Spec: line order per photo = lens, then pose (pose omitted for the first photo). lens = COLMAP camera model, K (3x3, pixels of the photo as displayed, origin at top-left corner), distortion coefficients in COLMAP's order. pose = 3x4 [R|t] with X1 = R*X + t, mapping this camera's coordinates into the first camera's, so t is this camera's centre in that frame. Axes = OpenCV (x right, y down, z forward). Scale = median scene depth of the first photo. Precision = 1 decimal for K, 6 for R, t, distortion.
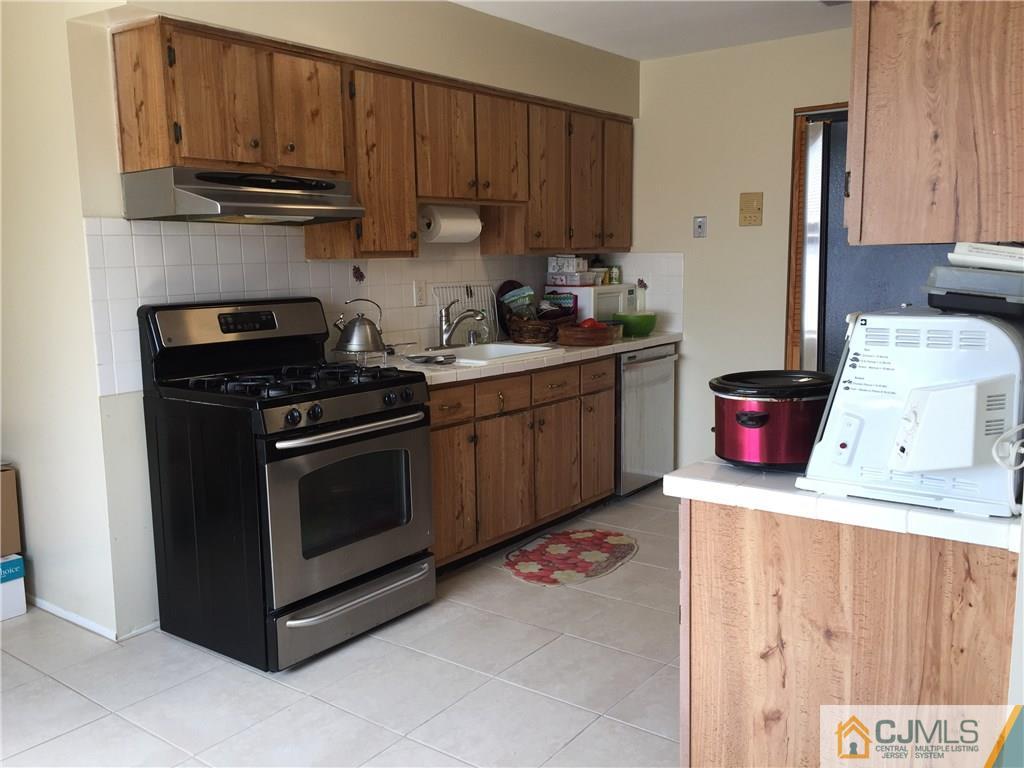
lens RADIAL K [[883.6, 0, 518.2], [0, 883.6, 385.6], [0, 0, 1]] dist [0.051724, 0.003166]
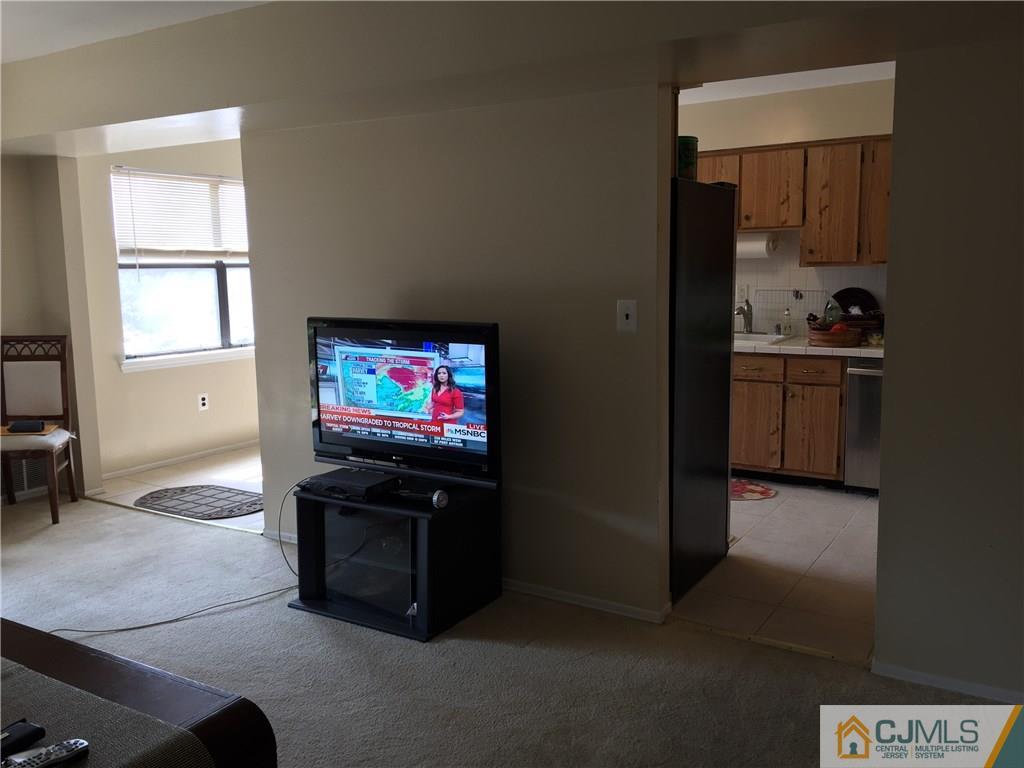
lens RADIAL K [[883.6, 0, 513.8], [0, 883.6, 381.7], [0, 0, 1]] dist [0.051724, 0.003166]
pose [[0.078086, 0.150986, -0.985447, 1.299806], [-0.128011, 0.981801, 0.140284, -0.119157], [0.988694, 0.115193, 0.095993, 0.518105]]
